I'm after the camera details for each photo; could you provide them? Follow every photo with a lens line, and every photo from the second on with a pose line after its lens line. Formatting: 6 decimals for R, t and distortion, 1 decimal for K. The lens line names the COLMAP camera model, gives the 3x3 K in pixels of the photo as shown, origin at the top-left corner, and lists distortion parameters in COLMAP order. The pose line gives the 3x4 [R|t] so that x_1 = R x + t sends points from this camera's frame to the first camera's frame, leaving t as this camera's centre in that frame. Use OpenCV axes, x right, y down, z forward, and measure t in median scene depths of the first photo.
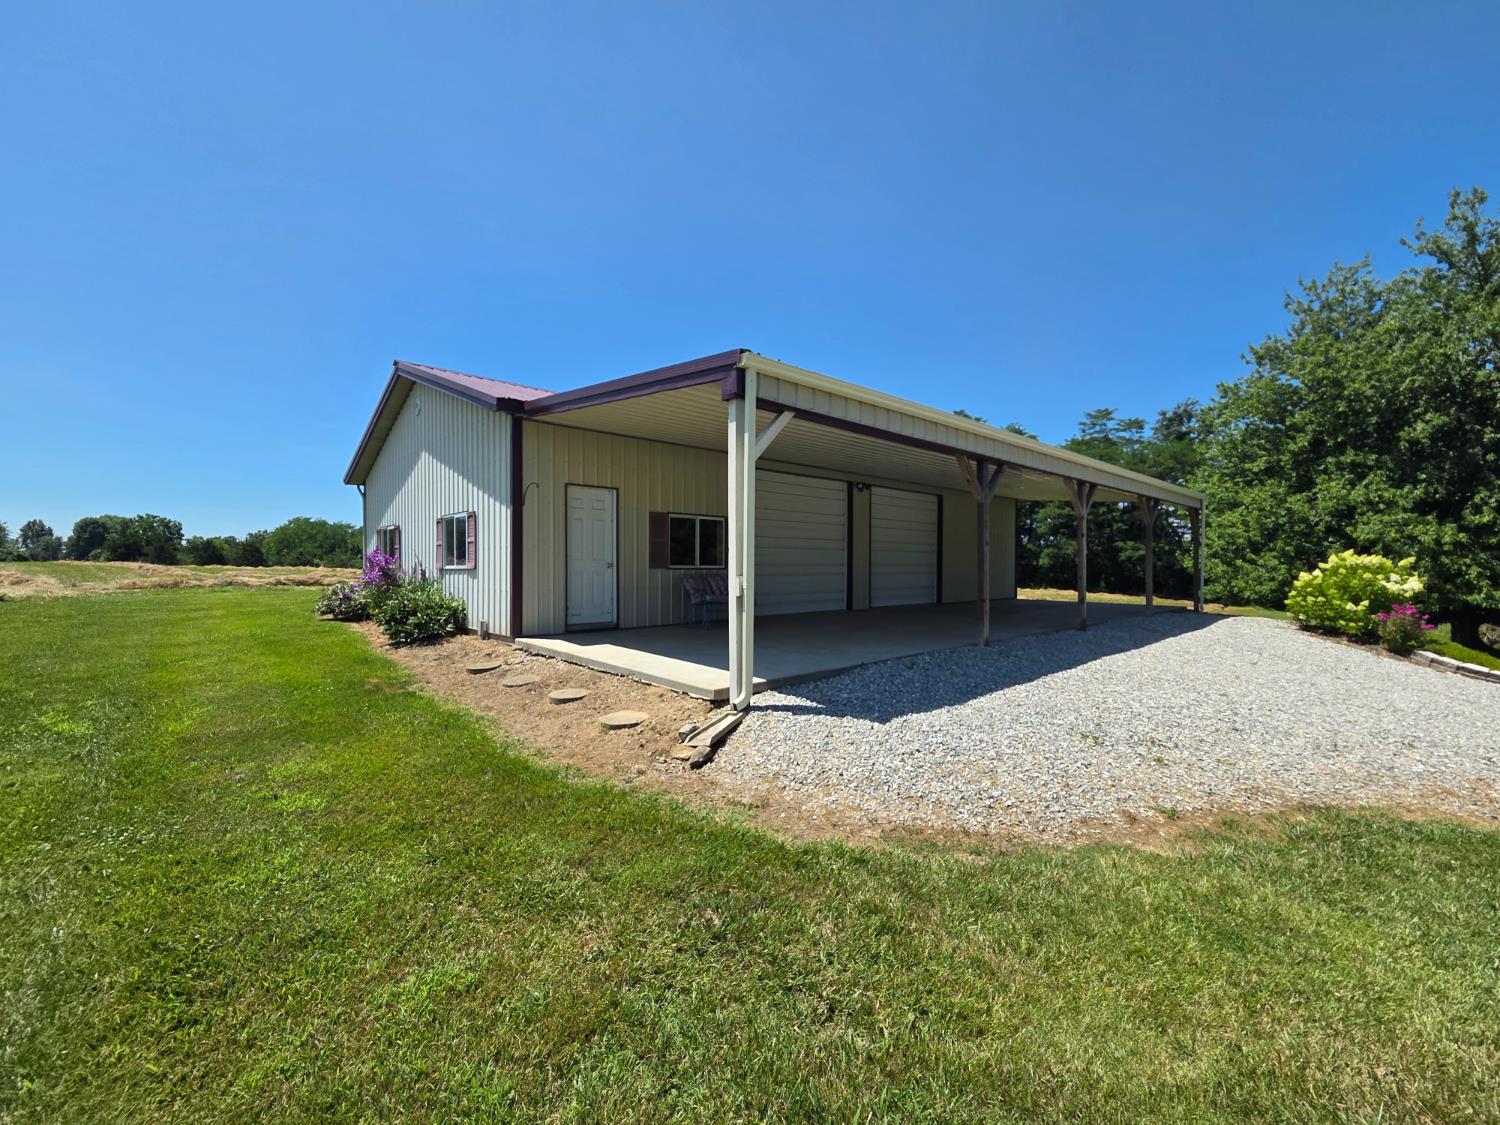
lens RADIAL K [[616.1, 0, 752.3], [0, 616.1, 562.8], [0, 0, 1]] dist [-0.000041, 0.000060]
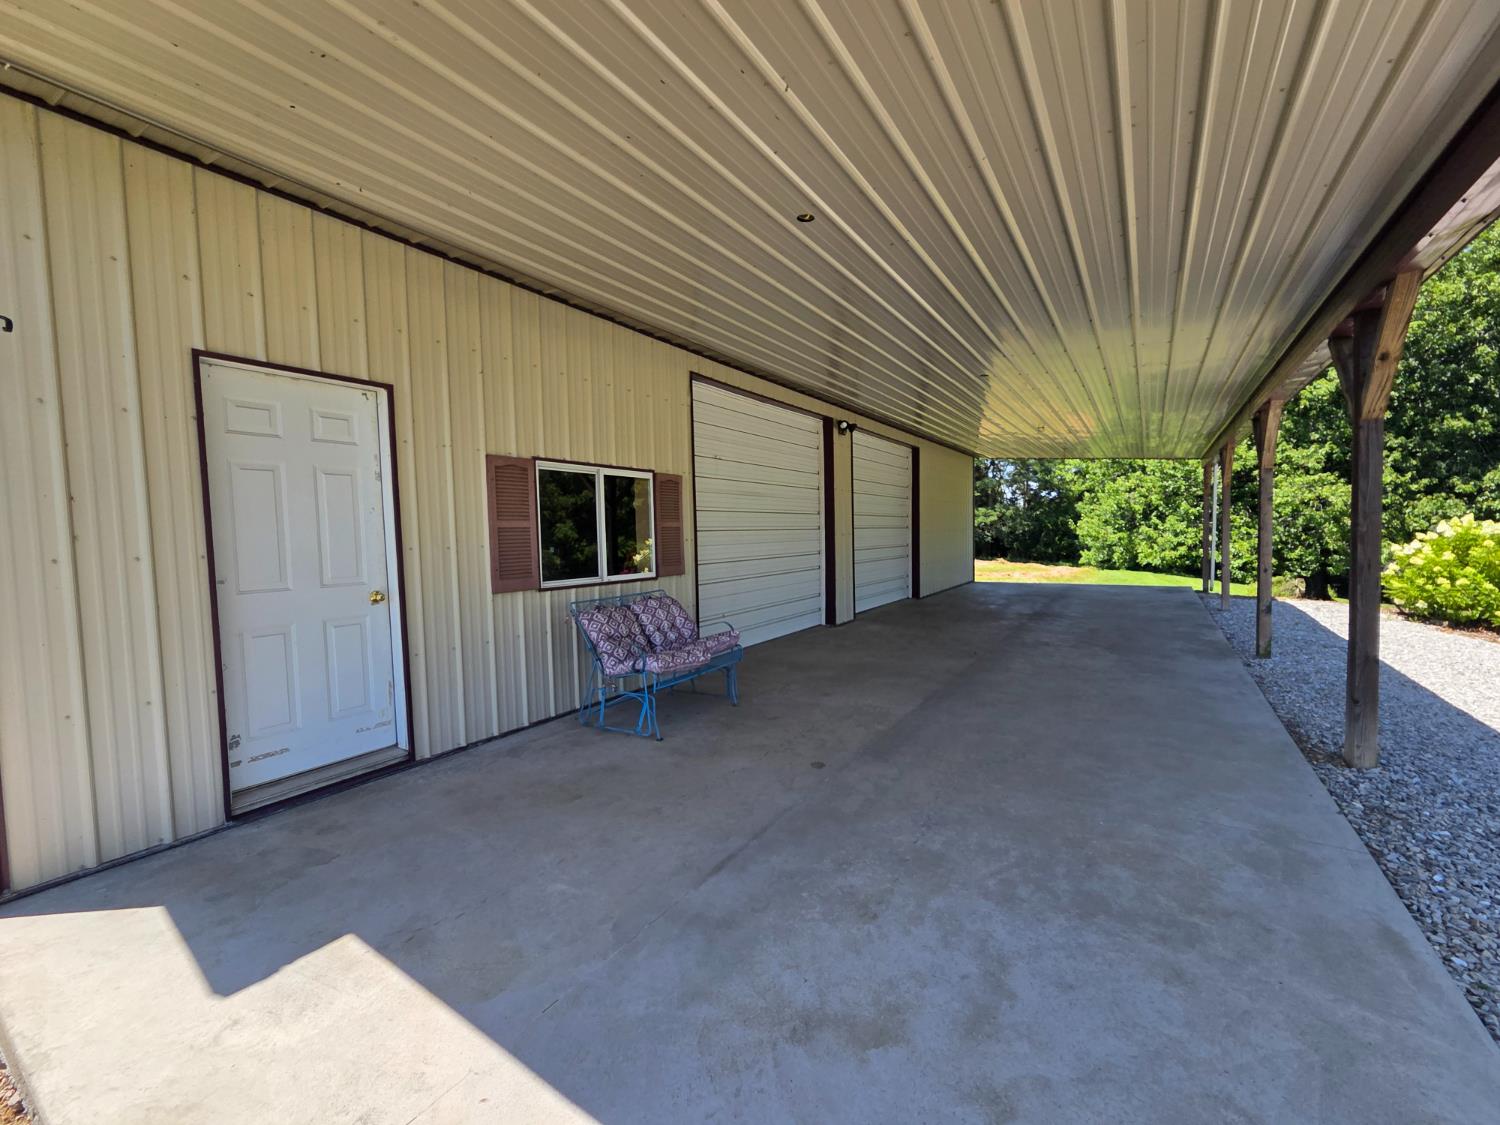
lens RADIAL K [[616.1, 0, 746.9], [0, 616.1, 561.4], [0, 0, 1]] dist [-0.000041, 0.000060]
pose [[0.969954, -0.038830, 0.240168, -0.073944], [0.028506, 0.998520, 0.046314, -0.019358], [-0.241611, -0.038077, 0.969626, 0.414264]]
